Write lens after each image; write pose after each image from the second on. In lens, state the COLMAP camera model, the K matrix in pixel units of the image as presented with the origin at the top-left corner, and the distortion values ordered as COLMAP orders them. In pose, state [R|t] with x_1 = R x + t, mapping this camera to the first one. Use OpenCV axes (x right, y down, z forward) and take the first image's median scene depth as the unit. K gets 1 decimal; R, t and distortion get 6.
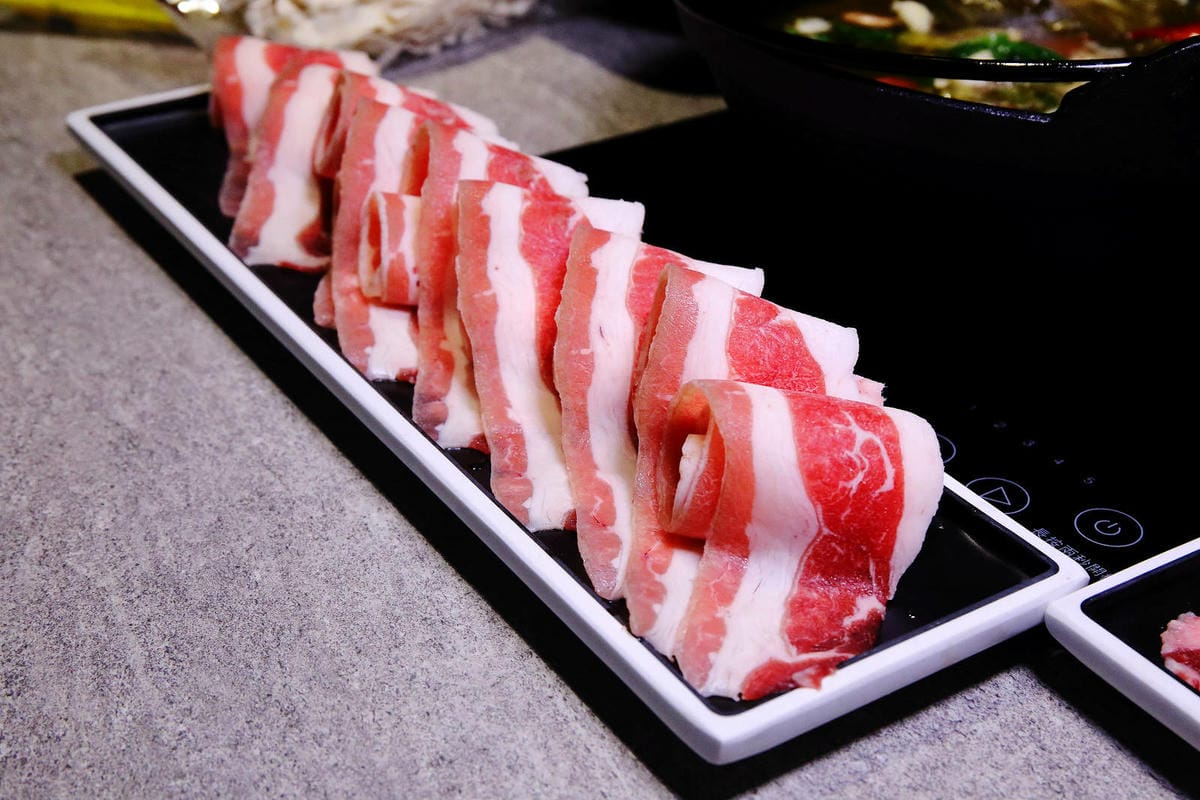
lens RADIAL K [[1793.8, 0, 600.0], [0, 1793.8, 400.0], [0, 0, 1]] dist [-0.005233, 0.094319]
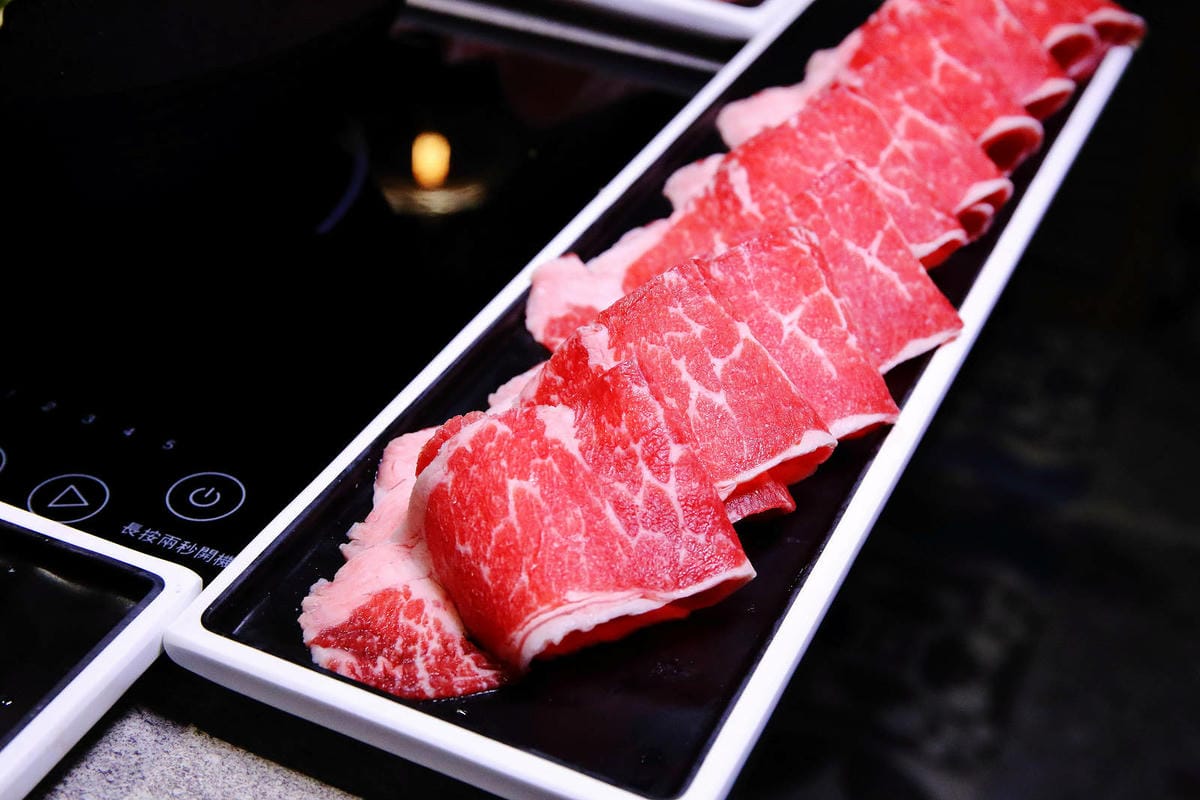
lens RADIAL K [[1793.8, 0, 600.0], [0, 1793.8, 400.0], [0, 0, 1]] dist [-0.005233, 0.094319]
pose [[0.841812, -0.293017, 0.453315, 0.069595], [0.246176, 0.955815, 0.160673, -0.068199], [-0.480365, -0.023661, 0.876750, 0.164354]]
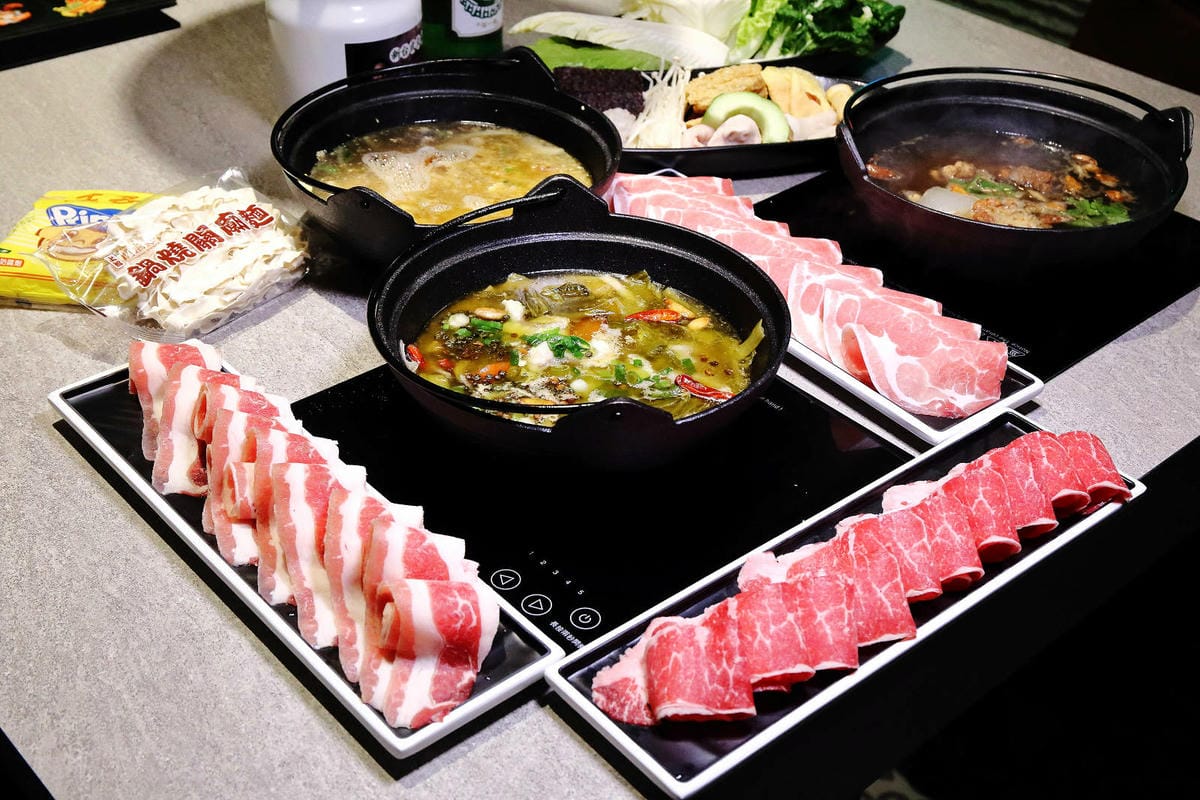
lens RADIAL K [[1606.5, 0, 603.8], [0, 1606.5, 373.2], [0, 0, 1]] dist [0.021711, 0.008370]
pose [[0.990826, -0.064559, 0.118723, 0.096567], [0.055495, 0.995398, 0.078127, -0.399375], [-0.123220, -0.070822, 0.989849, -0.974911]]
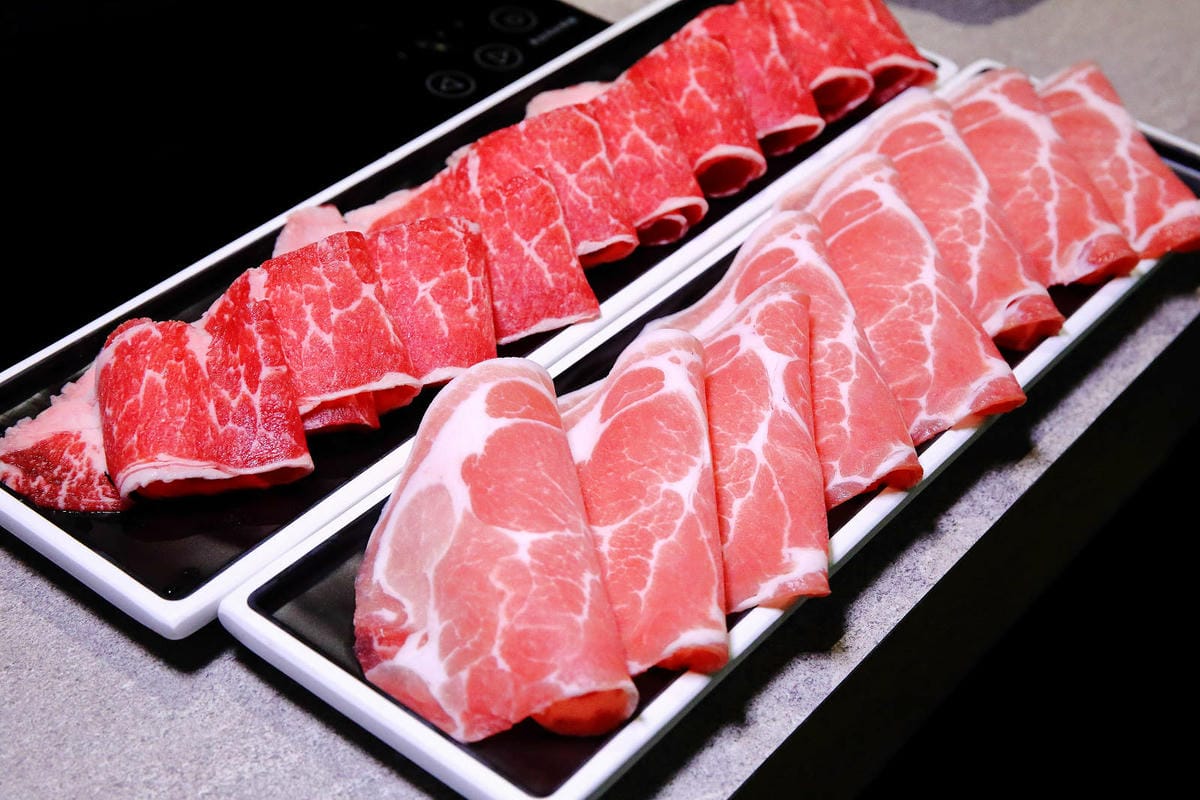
lens RADIAL K [[2109.5, 0, 600.0], [0, 2109.5, 400.0], [0, 0, 1]] dist [0.069270, 0.141721]
pose [[0.941435, -0.160524, 0.296534, 0.255386], [0.106008, 0.975724, 0.191639, -0.121339], [-0.320098, -0.148981, 0.935597, -0.447496]]
